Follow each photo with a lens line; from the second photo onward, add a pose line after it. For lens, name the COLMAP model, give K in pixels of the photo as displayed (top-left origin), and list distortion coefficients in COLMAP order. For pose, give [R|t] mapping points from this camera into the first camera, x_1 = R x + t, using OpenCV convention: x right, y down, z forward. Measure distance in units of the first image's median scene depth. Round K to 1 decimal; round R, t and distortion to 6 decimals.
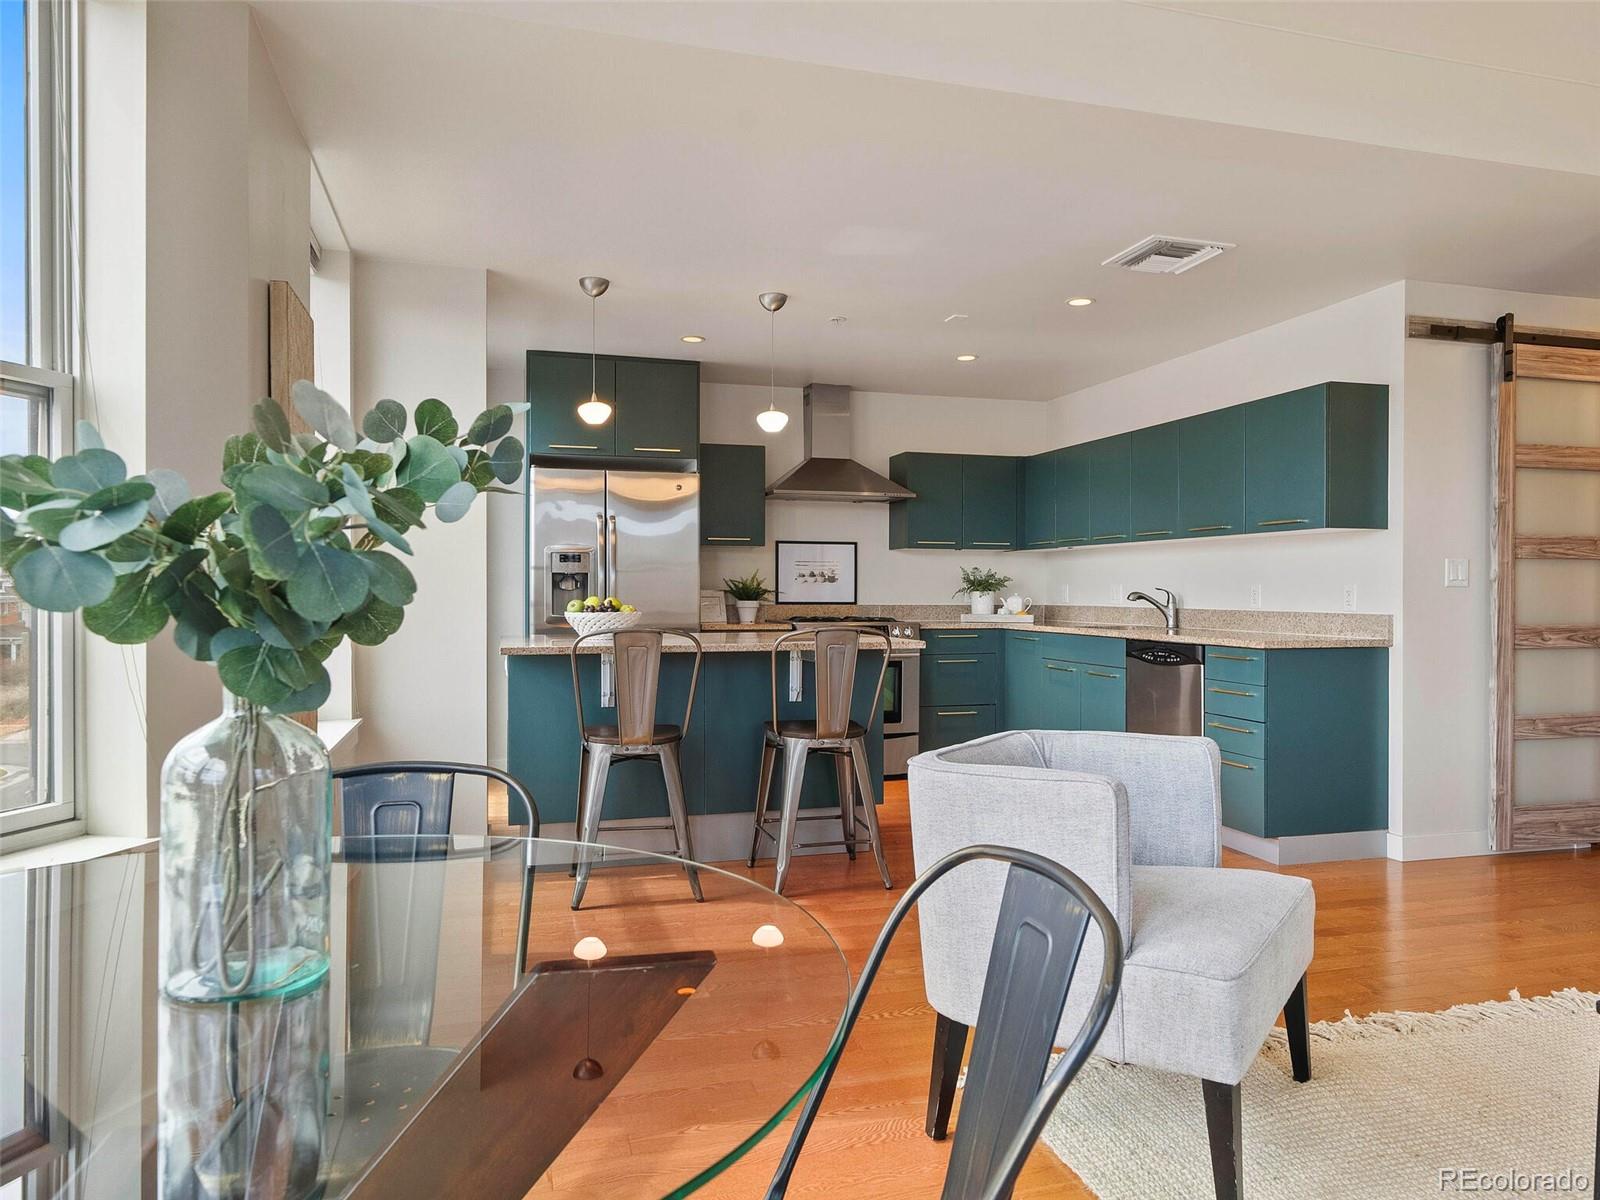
lens RADIAL K [[1050.0, 0, 800.0], [0, 1050.0, 600.0], [0, 0, 1]] dist [-0.003714, -0.000814]
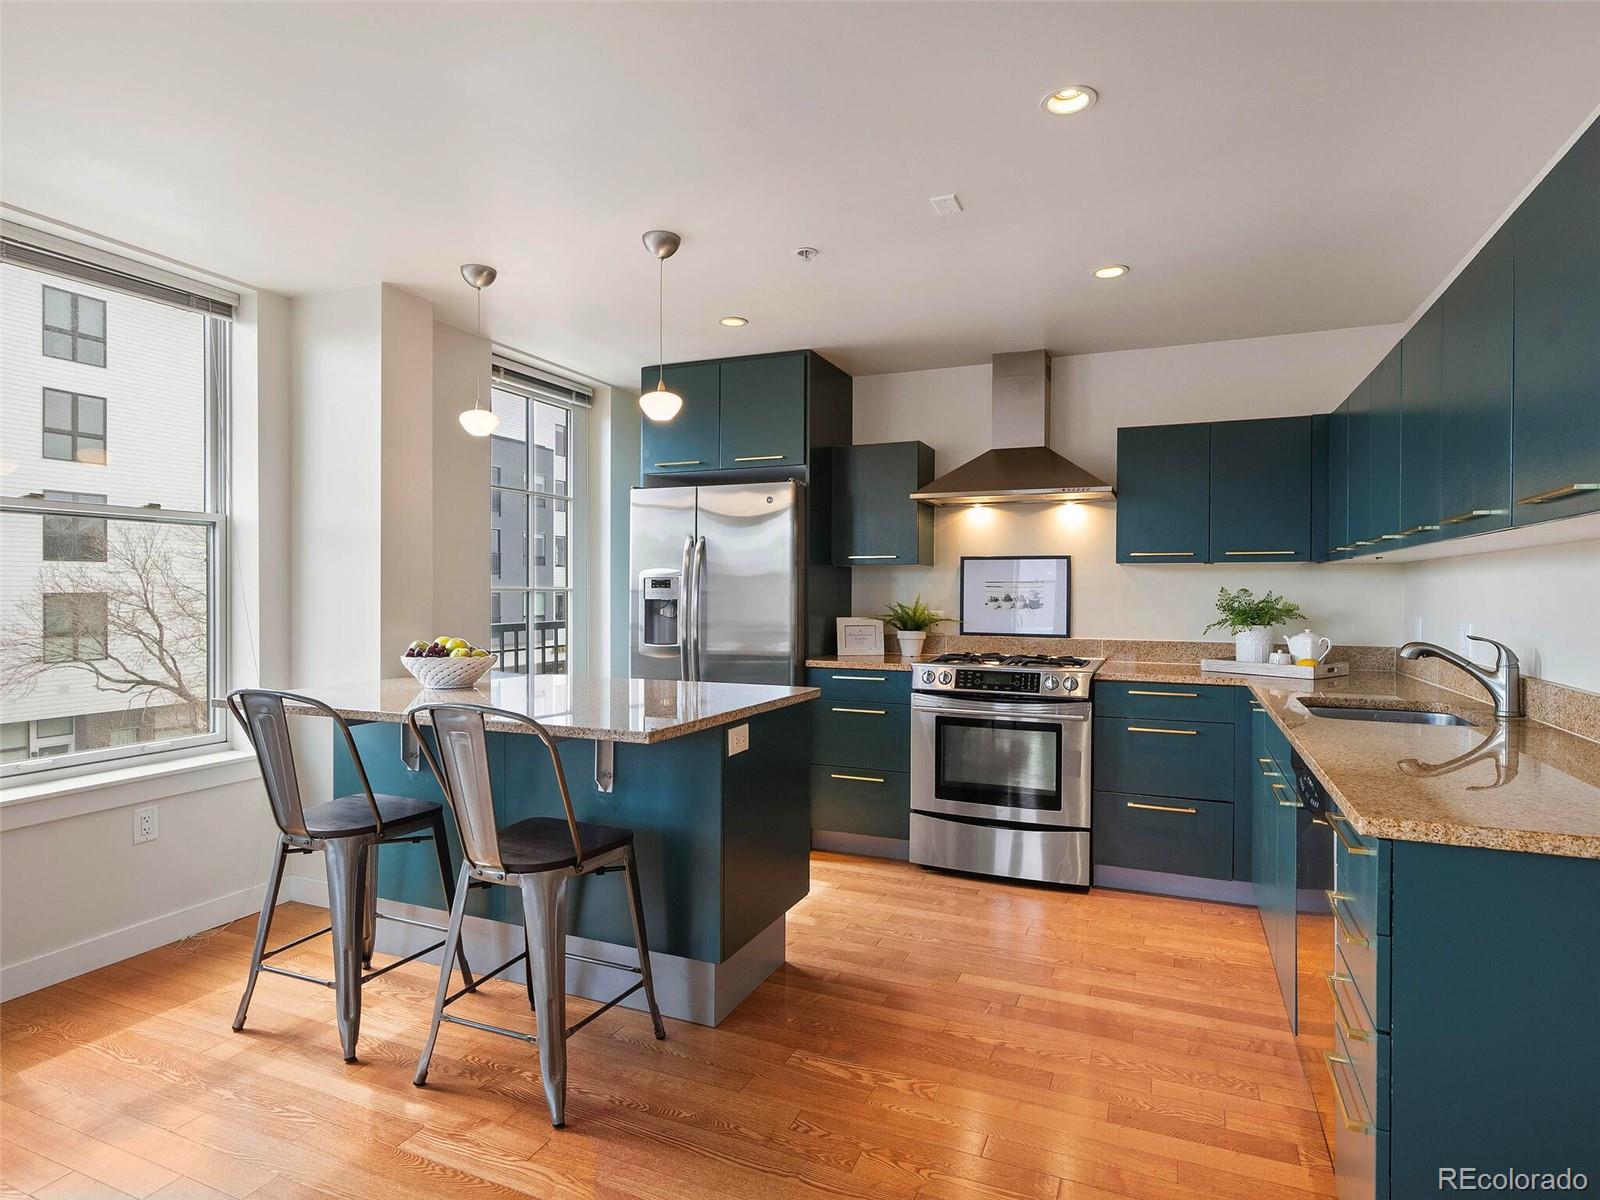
lens RADIAL K [[873.9, 0, 798.1], [0, 873.9, 597.8], [0, 0, 1]] dist [-0.000047, 0.000055]
pose [[0.777805, 0.005930, -0.628477, 0.332303], [-0.008162, 0.999966, -0.000666, -0.025543], [0.628452, 0.005647, 0.777828, 0.434940]]
